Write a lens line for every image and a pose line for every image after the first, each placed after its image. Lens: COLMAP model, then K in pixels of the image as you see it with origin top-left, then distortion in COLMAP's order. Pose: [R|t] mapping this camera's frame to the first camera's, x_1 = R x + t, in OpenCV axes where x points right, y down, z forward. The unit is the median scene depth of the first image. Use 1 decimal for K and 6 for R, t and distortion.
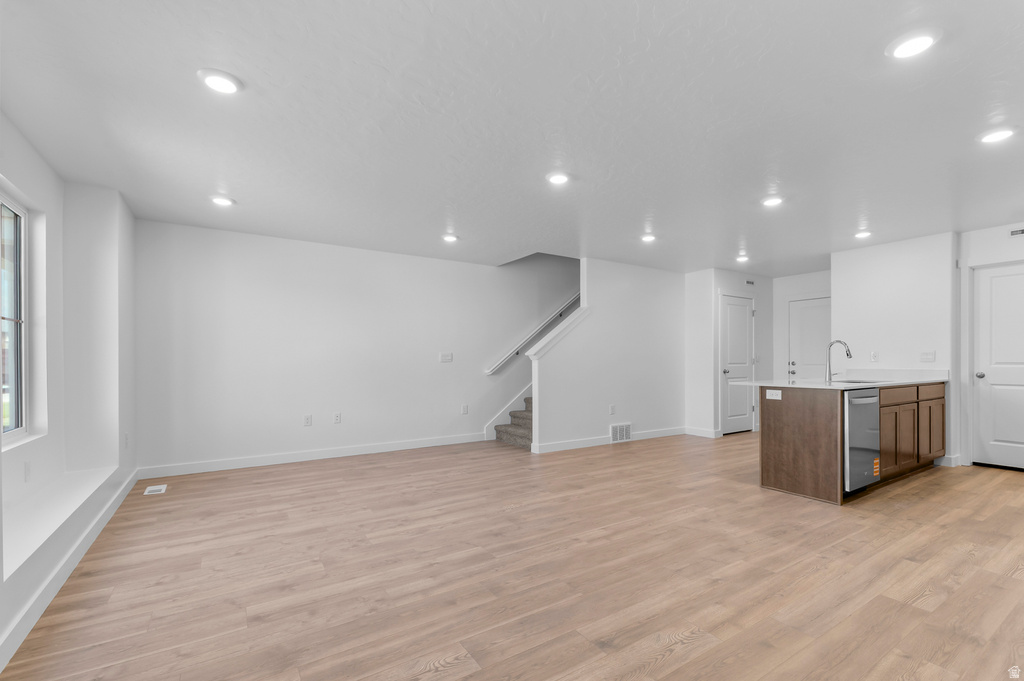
lens RADIAL K [[450.0, 0, 517.8], [0, 450.0, 365.6], [0, 0, 1]] dist [0.014254, -0.002688]
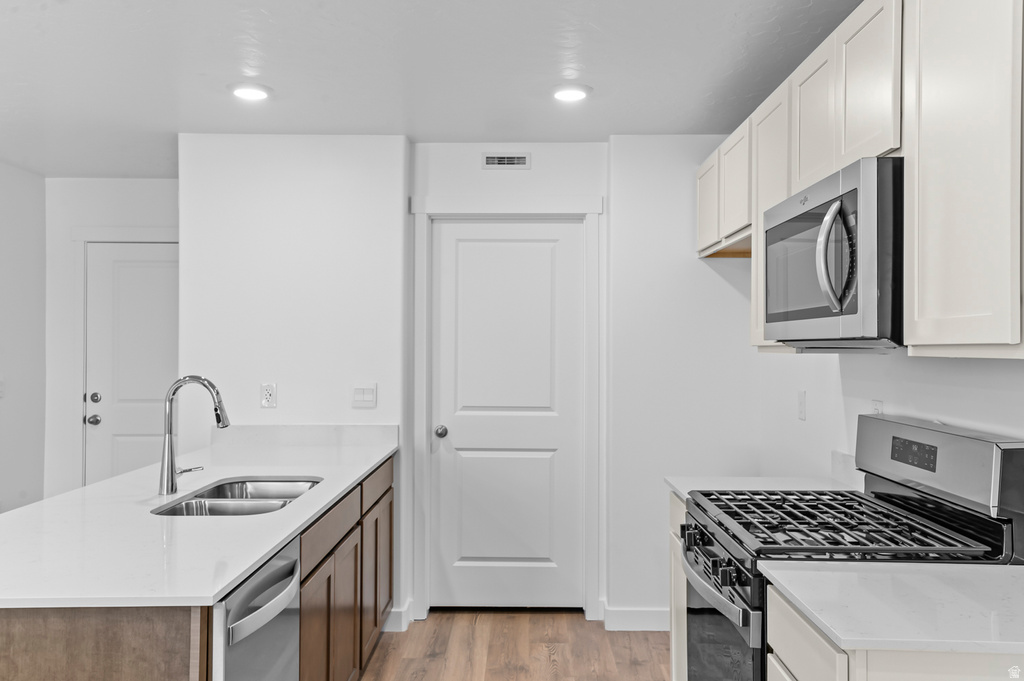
lens RADIAL K [[833.9, 0, 520.9], [0, 833.9, 336.1], [0, 0, 1]] dist [0.057571, 0.003234]
pose [[0.552059, 0.009872, 0.833747, 0.353202], [0.003495, 0.999894, -0.014153, -0.085702], [-0.833798, 0.010728, 0.551966, 0.500015]]
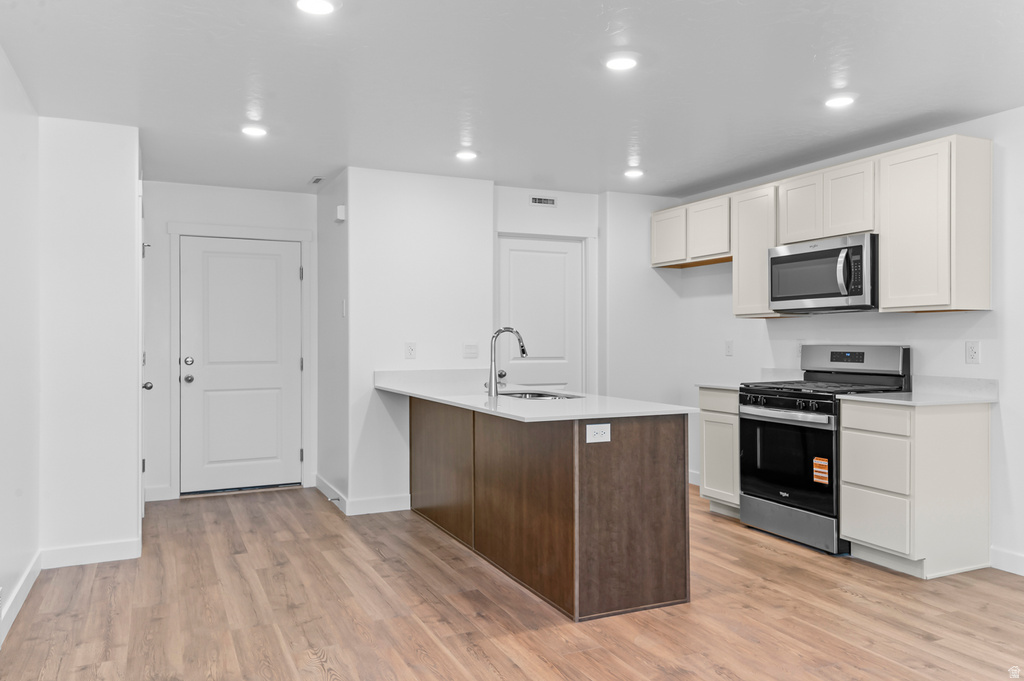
lens RADIAL K [[756.9, 0, 508.6], [0, 756.9, 341.8], [0, 0, 1]] dist [0.045797, -0.004121]
pose [[0.137647, -0.003435, 0.990475, -0.311226], [0.009717, 0.999951, 0.002118, -0.043982], [-0.990434, 0.009333, 0.137674, 0.975393]]
